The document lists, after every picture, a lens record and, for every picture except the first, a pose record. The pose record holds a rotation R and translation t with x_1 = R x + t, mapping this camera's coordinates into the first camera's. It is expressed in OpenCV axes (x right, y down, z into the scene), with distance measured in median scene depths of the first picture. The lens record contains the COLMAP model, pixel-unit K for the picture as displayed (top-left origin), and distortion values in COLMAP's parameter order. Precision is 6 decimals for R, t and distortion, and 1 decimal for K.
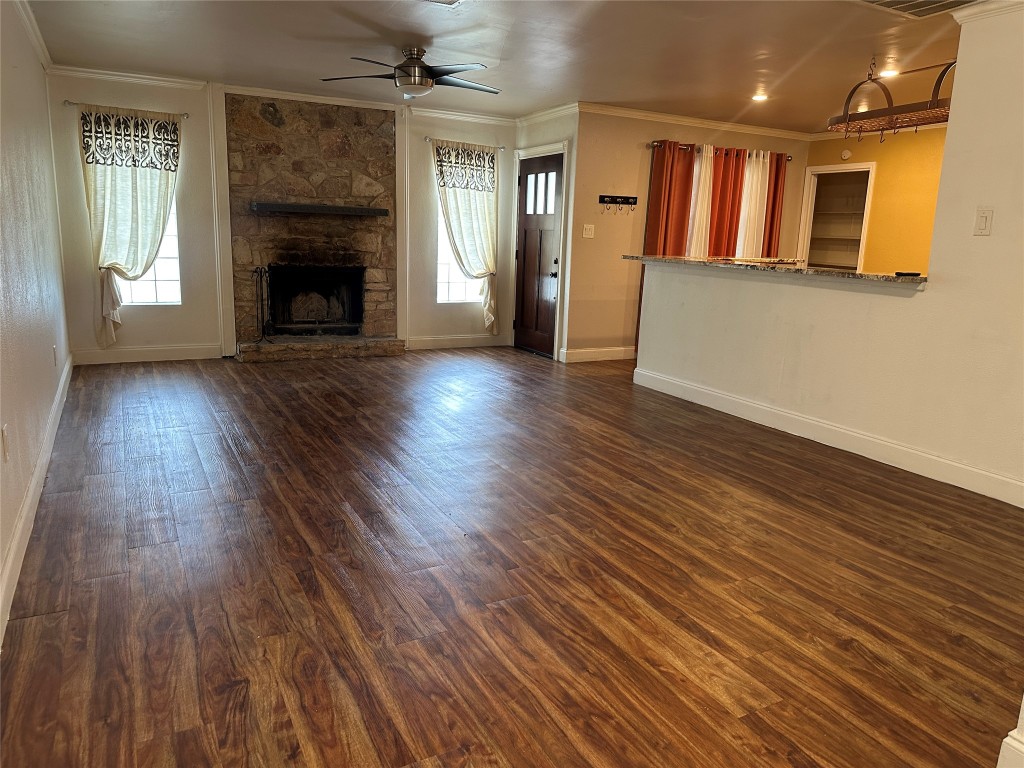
lens RADIAL K [[730.2, 0, 509.3], [0, 730.2, 384.7], [0, 0, 1]] dist [0.037411, -0.048186]
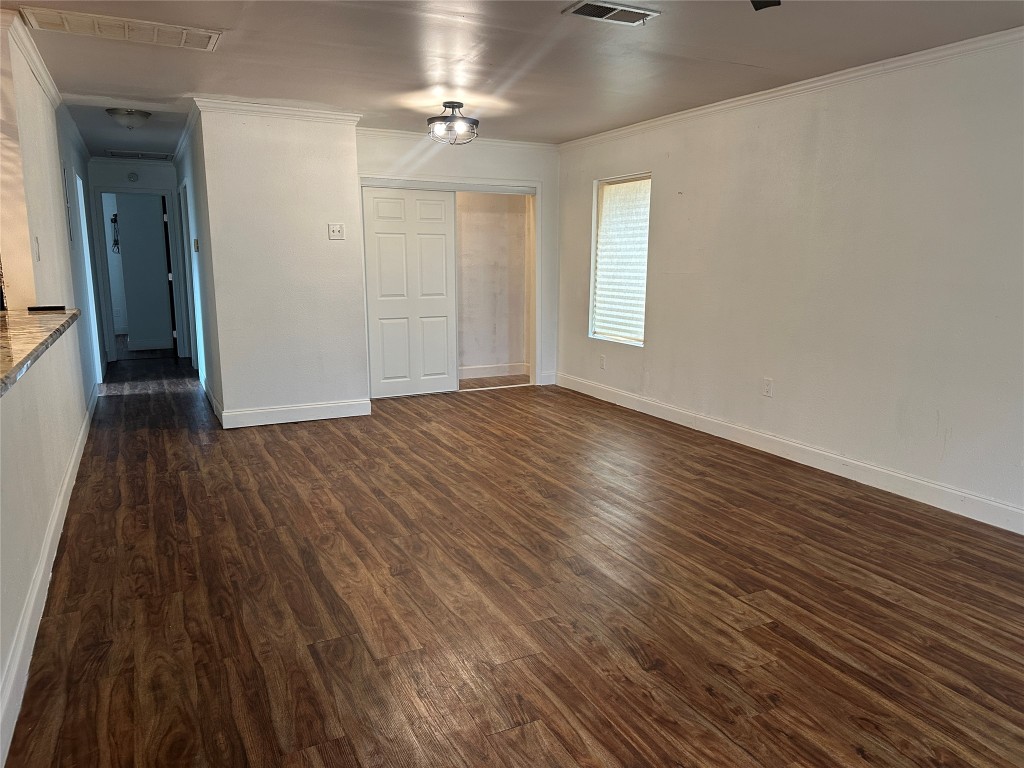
lens RADIAL K [[730.2, 0, 512.3], [0, 730.2, 380.8], [0, 0, 1]] dist [0.037411, -0.048186]
pose [[-0.999122, -0.040197, 0.011844, -0.026526], [-0.032962, 0.928380, 0.370168, -0.485209], [-0.025876, 0.369452, -0.928889, 2.161897]]
